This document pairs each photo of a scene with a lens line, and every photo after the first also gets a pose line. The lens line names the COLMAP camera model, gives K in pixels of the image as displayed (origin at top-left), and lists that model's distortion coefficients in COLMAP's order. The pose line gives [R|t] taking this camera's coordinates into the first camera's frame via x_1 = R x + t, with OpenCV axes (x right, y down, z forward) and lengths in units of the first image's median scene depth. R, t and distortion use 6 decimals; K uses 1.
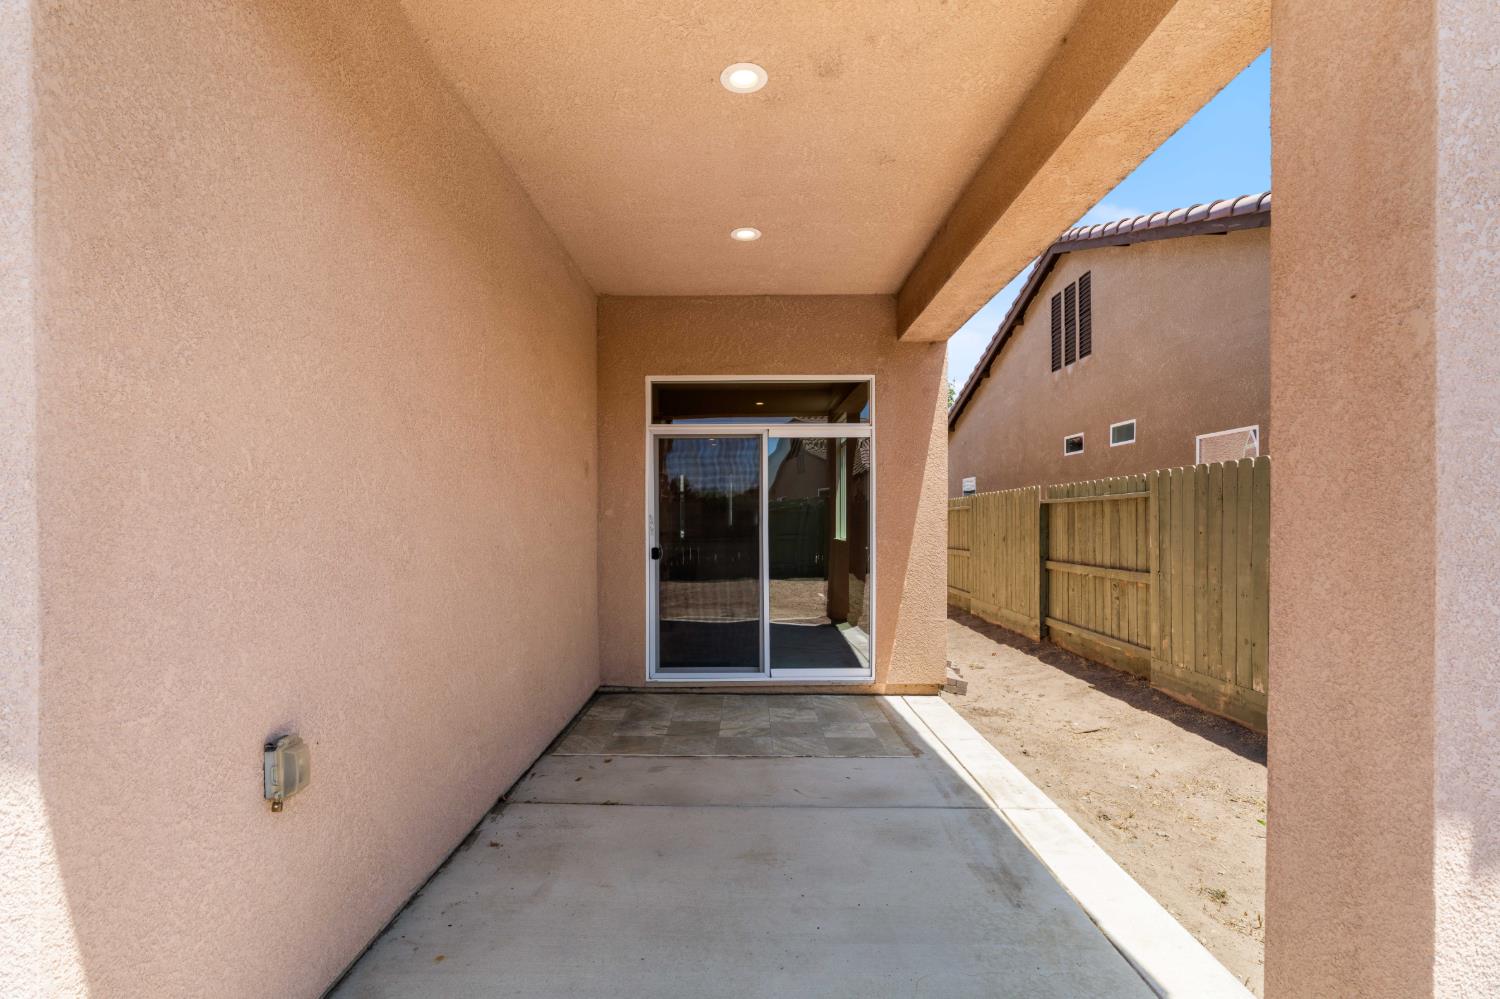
lens RADIAL K [[676.2, 0, 753.0], [0, 676.2, 504.1], [0, 0, 1]] dist [-0.003039, -0.000214]
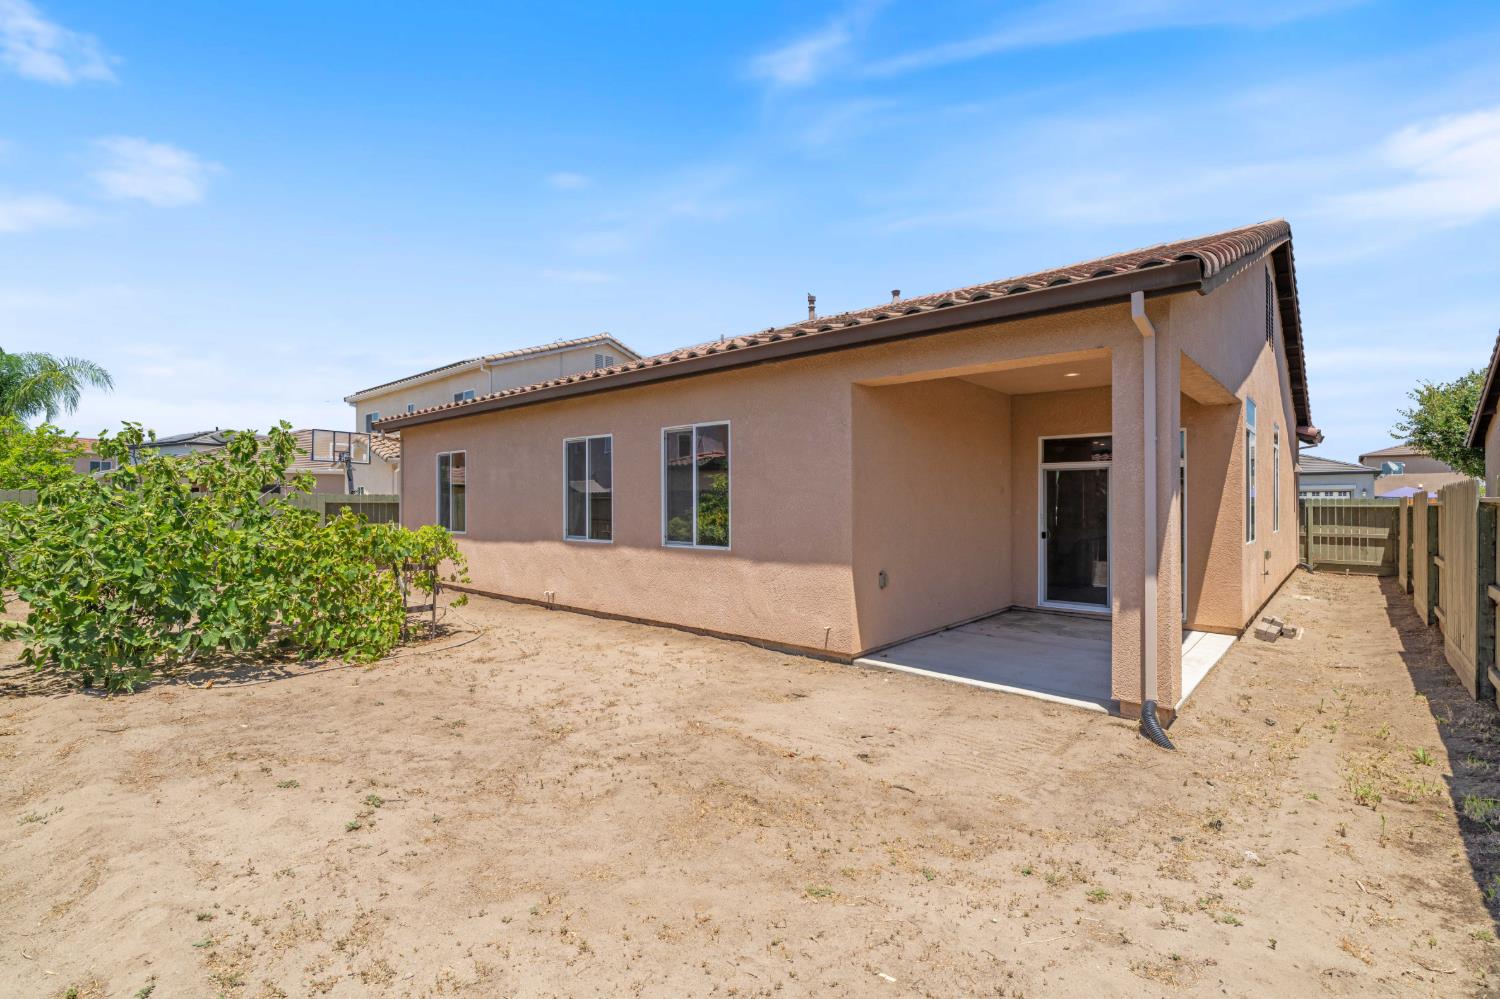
lens RADIAL K [[676.2, 0, 753.0], [0, 676.2, 504.1], [0, 0, 1]] dist [-0.003039, -0.000214]
pose [[0.742379, 0.011212, -0.669886, 0.490679], [0.008026, 0.999639, 0.025626, -0.063461], [0.669932, -0.024401, 0.742022, -0.859495]]
